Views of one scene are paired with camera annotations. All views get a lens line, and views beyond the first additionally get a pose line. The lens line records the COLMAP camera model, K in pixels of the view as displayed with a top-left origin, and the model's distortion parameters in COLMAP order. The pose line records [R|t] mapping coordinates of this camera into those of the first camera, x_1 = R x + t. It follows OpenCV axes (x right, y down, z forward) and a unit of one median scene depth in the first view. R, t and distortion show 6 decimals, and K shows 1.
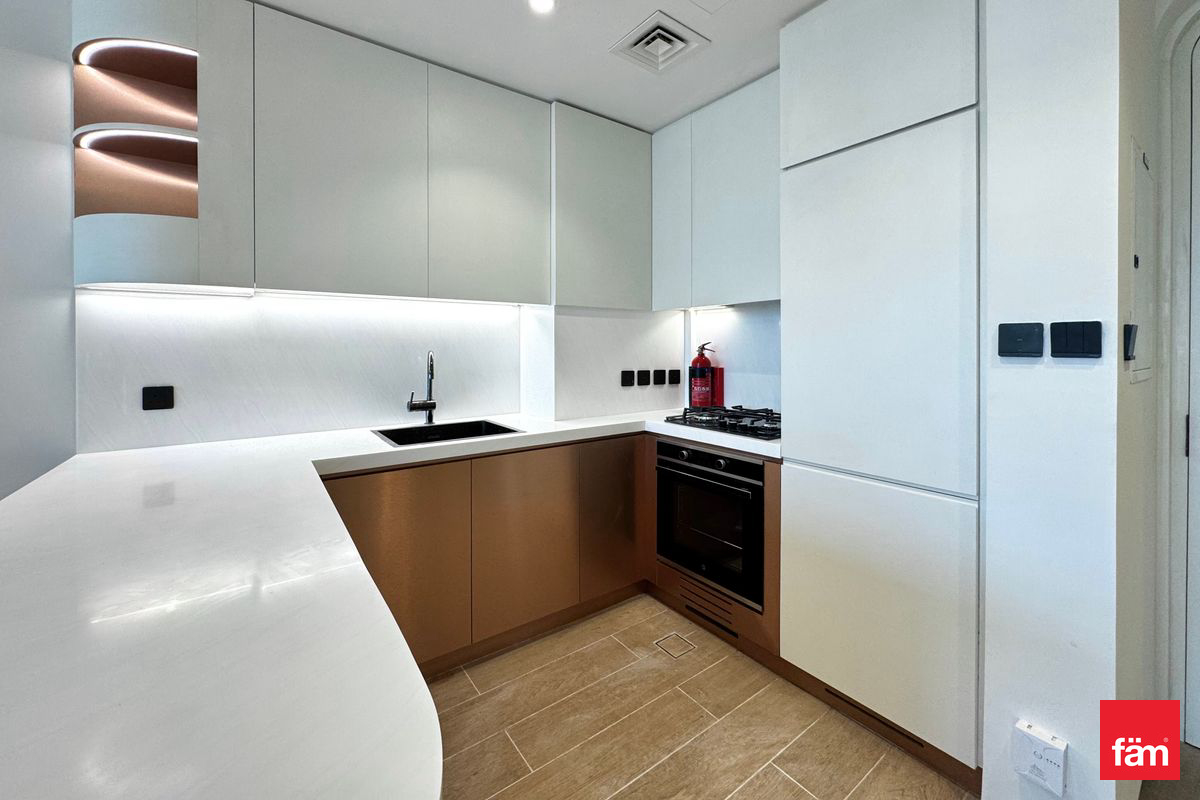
lens RADIAL K [[485.9, 0, 595.4], [0, 485.9, 347.7], [0, 0, 1]] dist [0.003808, 0.000115]
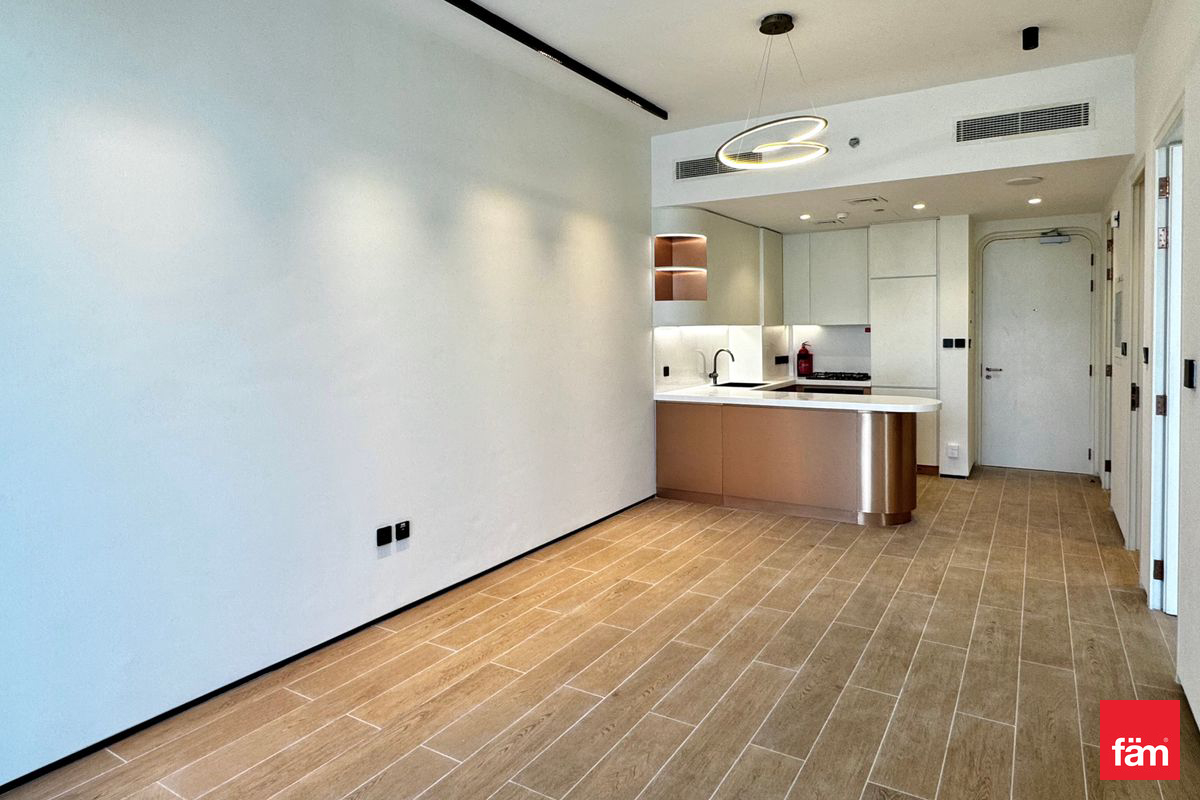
lens RADIAL K [[702.0, 0, 598.7], [0, 702.0, 353.3], [0, 0, 1]] dist [-0.006901, 0.003975]
pose [[0.930974, -0.024259, 0.364278, -2.188194], [0.013413, 0.999389, 0.032274, -0.089787], [-0.364839, -0.025161, 0.930731, -1.849862]]
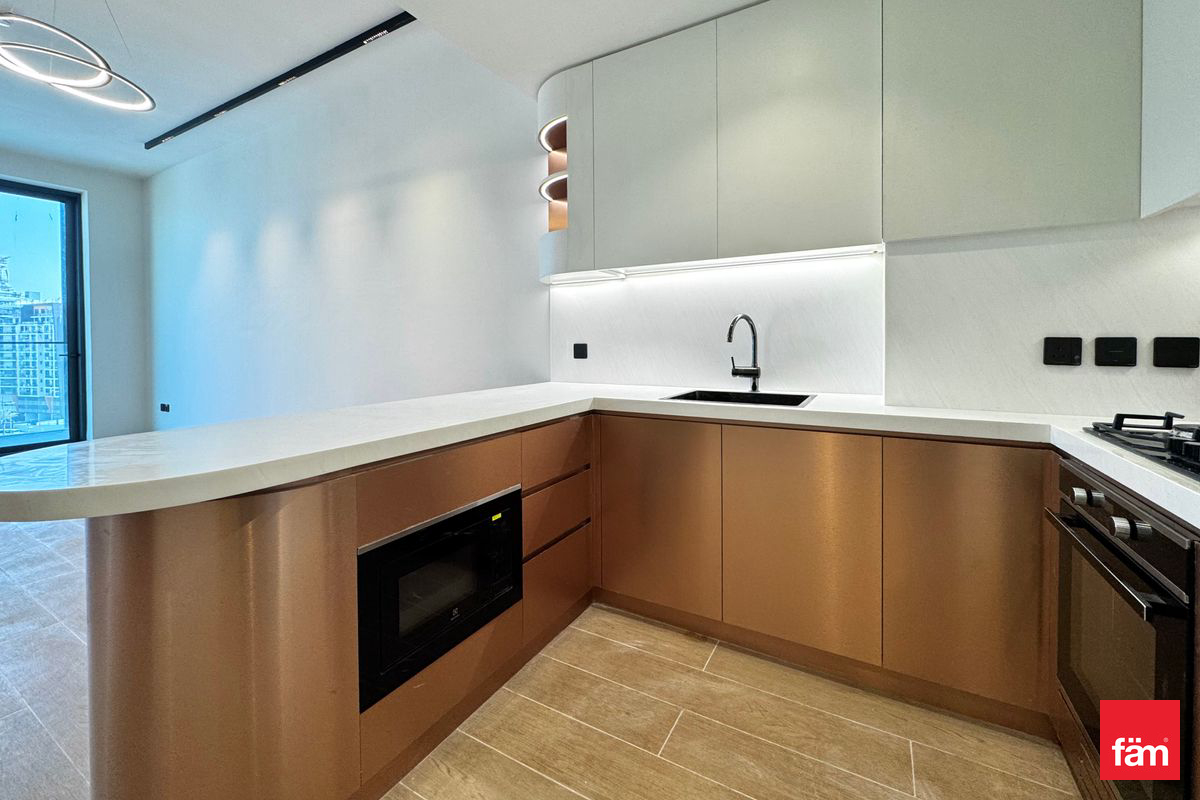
lens RADIAL K [[485.9, 0, 596.3], [0, 485.9, 345.9], [0, 0, 1]] dist [0.003808, 0.000115]
pose [[0.406359, 0.004236, -0.913704, 0.468498], [0.000852, 0.999987, 0.005015, 0.070238], [0.913713, -0.002817, 0.406350, 0.376611]]
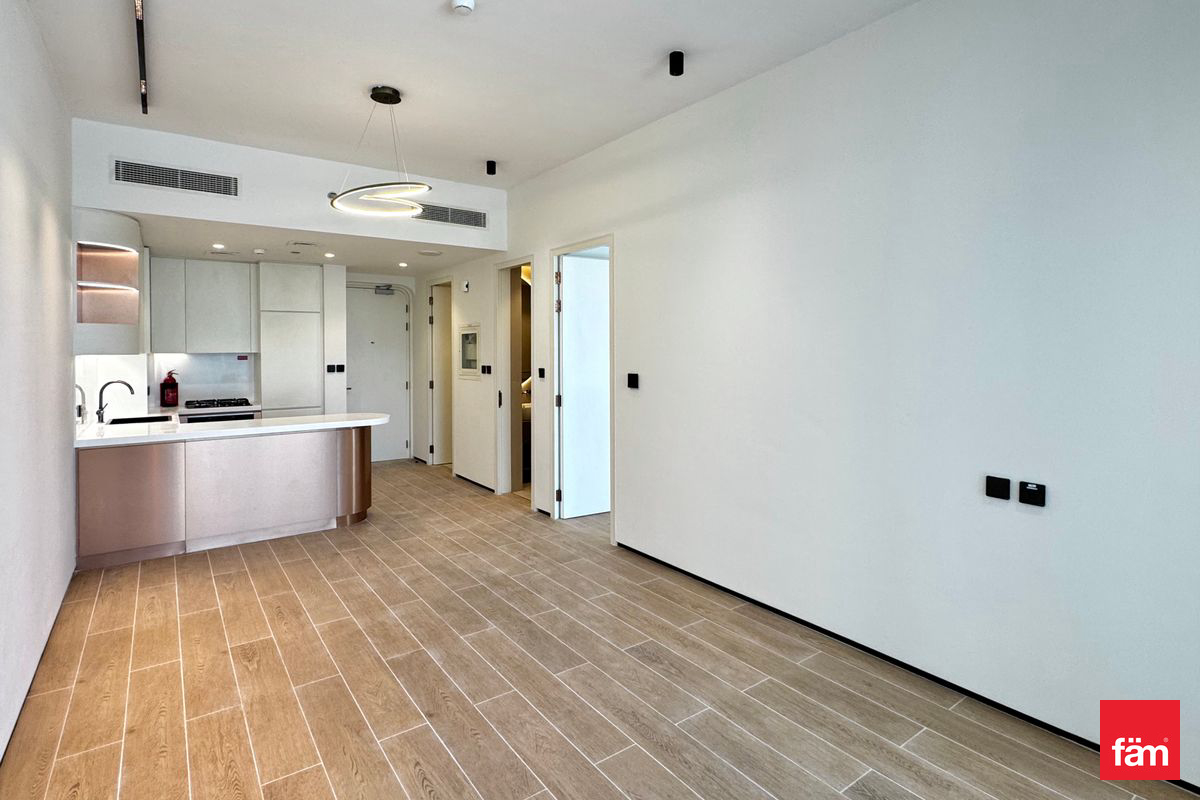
lens RADIAL K [[603.8, 0, 594.2], [0, 603.8, 349.8], [0, 0, 1]] dist [0.000091, 0.000284]
pose [[0.013179, -0.001586, 0.999912, -2.892811], [0.006343, 0.999979, 0.001502, -0.112434], [-0.999893, 0.006322, 0.013189, -0.939606]]
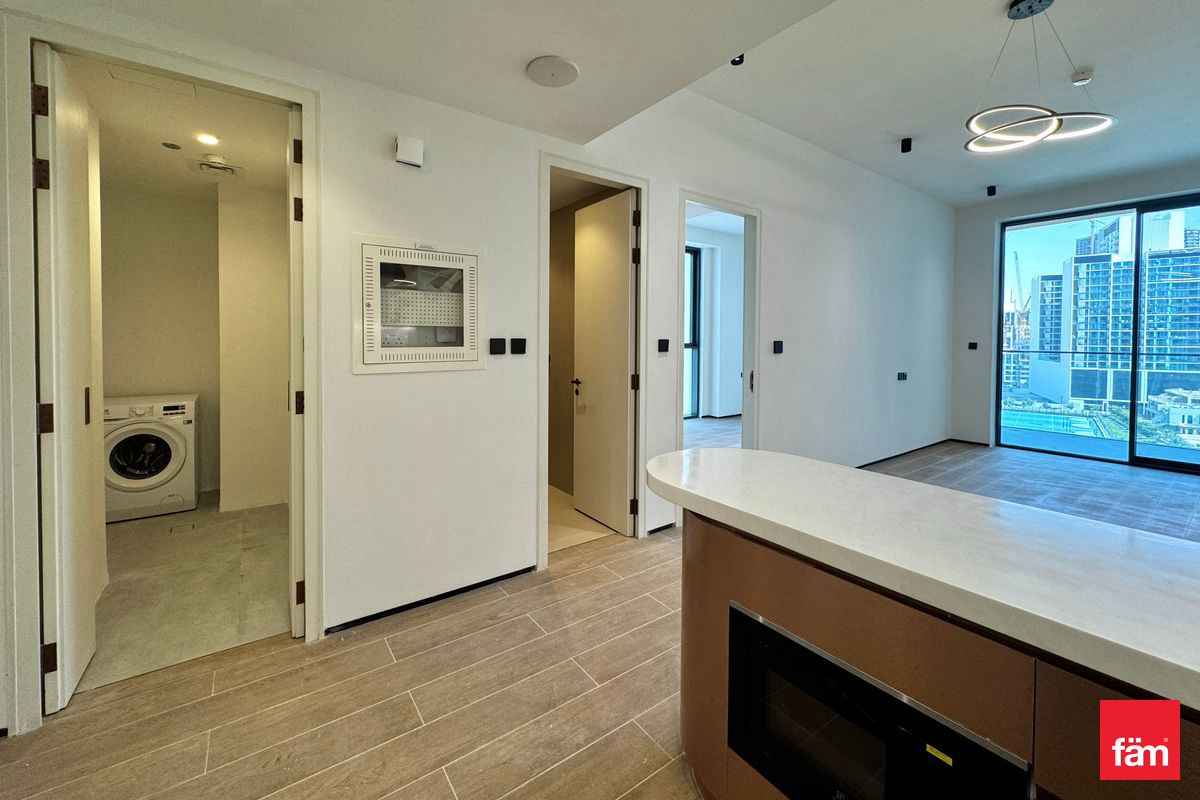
lens RADIAL K [[485.9, 0, 597.3], [0, 485.9, 347.9], [0, 0, 1]] dist [0.003808, 0.000115]
pose [[-0.999947, -0.007137, 0.007455, 0.009336], [-0.007003, 0.999816, 0.017868, -0.028136], [-0.007581, 0.017815, -0.999813, 0.968112]]
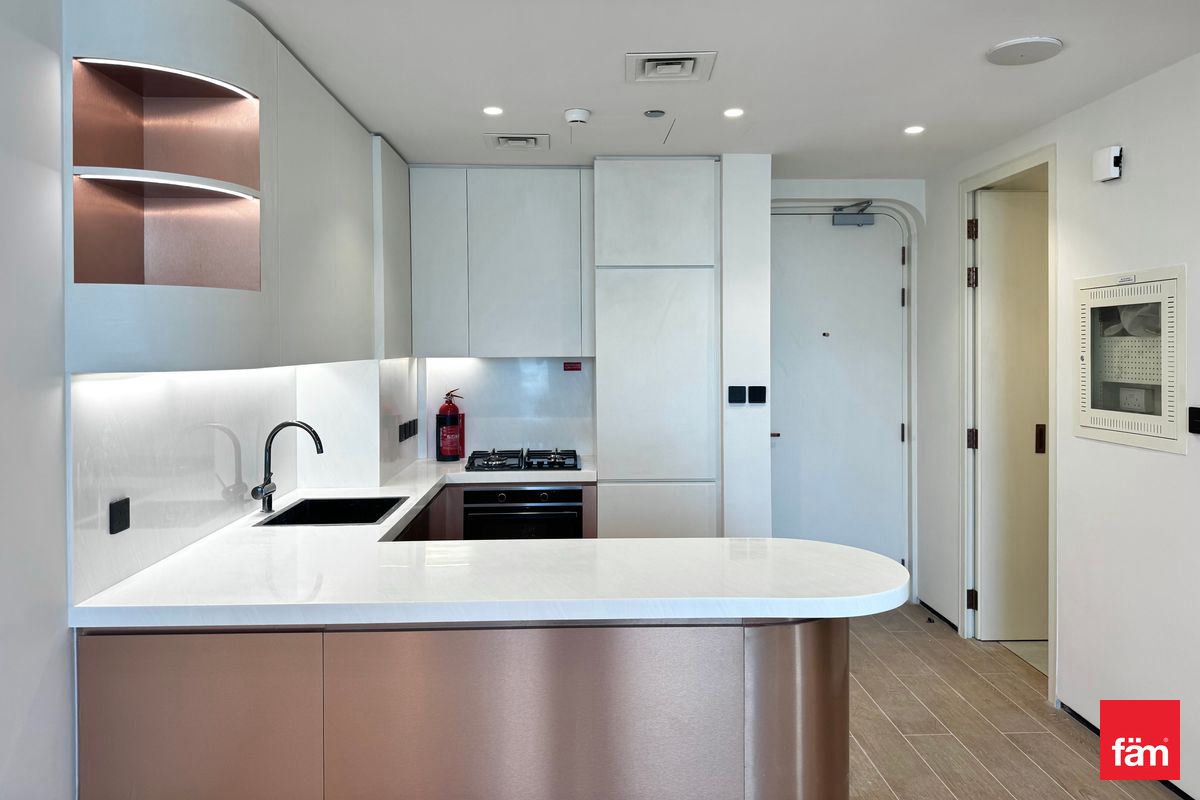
lens RADIAL K [[846.5, 0, 607.6], [0, 846.5, 359.0], [0, 0, 1]] dist [0.055571, -0.041053]
pose [[0.557179, -0.016820, 0.830222, -1.388543], [0.005438, 0.999847, 0.016606, -0.134051], [-0.830374, -0.004738, 0.557186, -0.294313]]
